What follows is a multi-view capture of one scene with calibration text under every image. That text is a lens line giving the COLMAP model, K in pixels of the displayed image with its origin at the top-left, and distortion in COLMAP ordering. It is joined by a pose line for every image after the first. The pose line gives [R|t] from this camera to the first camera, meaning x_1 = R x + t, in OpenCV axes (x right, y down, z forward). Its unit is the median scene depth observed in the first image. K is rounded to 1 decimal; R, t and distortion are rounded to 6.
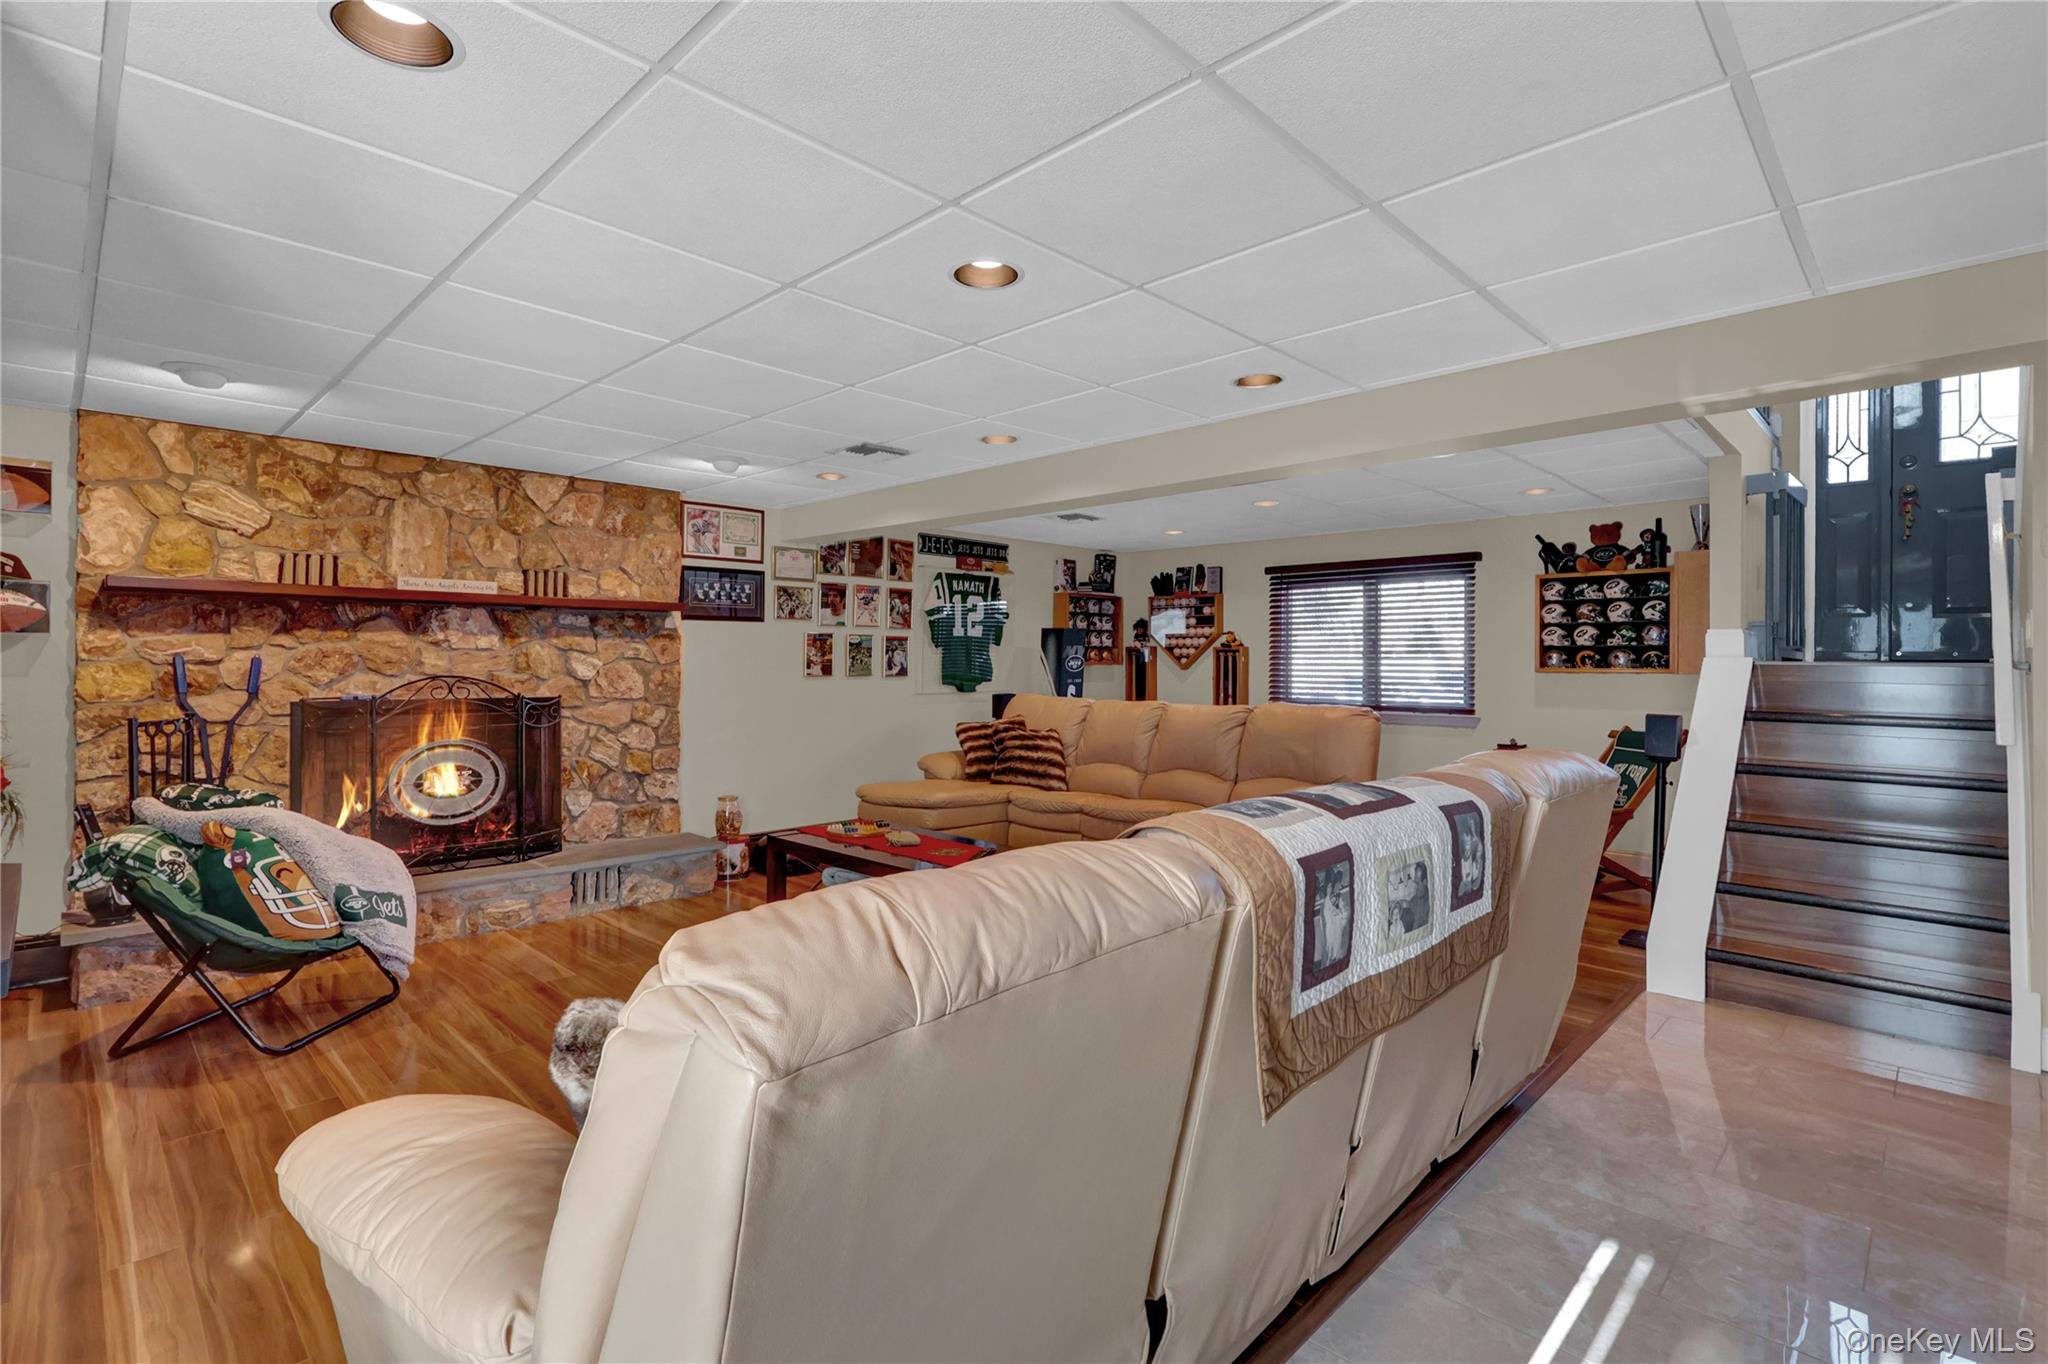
lens RADIAL K [[950.9, 0, 1020.8], [0, 950.9, 667.5], [0, 0, 1]] dist [-0.009267, 0.001637]
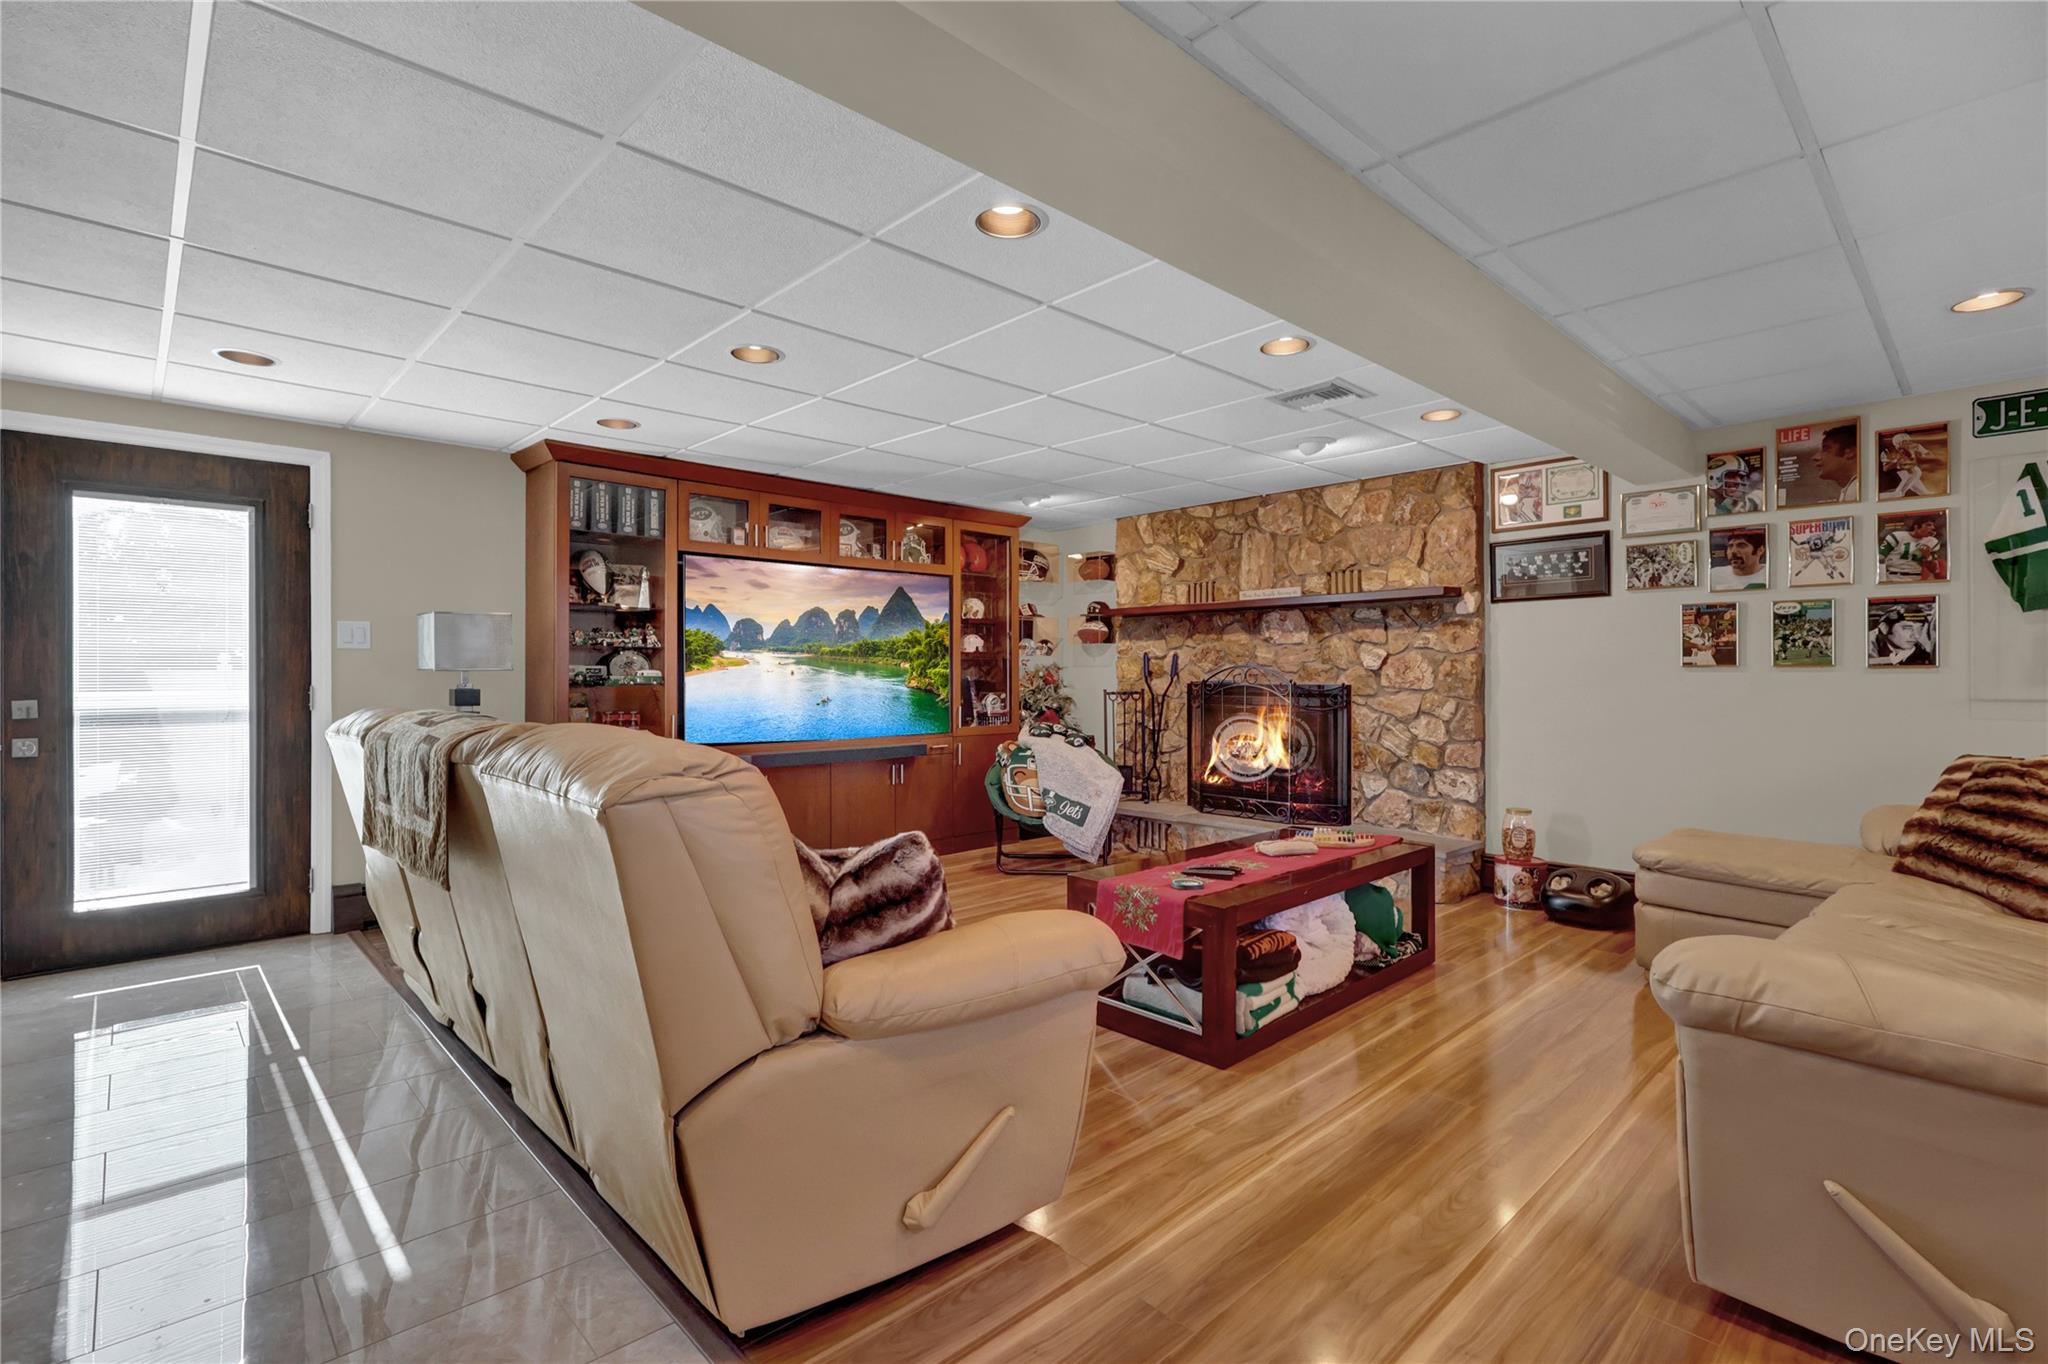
lens RADIAL K [[950.9, 0, 1028.7], [0, 950.9, 679.6], [0, 0, 1]] dist [-0.009267, 0.001637]
pose [[-0.037670, 0.001712, -0.999289, 0.591371], [-0.002967, 0.999994, 0.001825, 0.022613], [0.999286, 0.003034, -0.037665, 0.646650]]
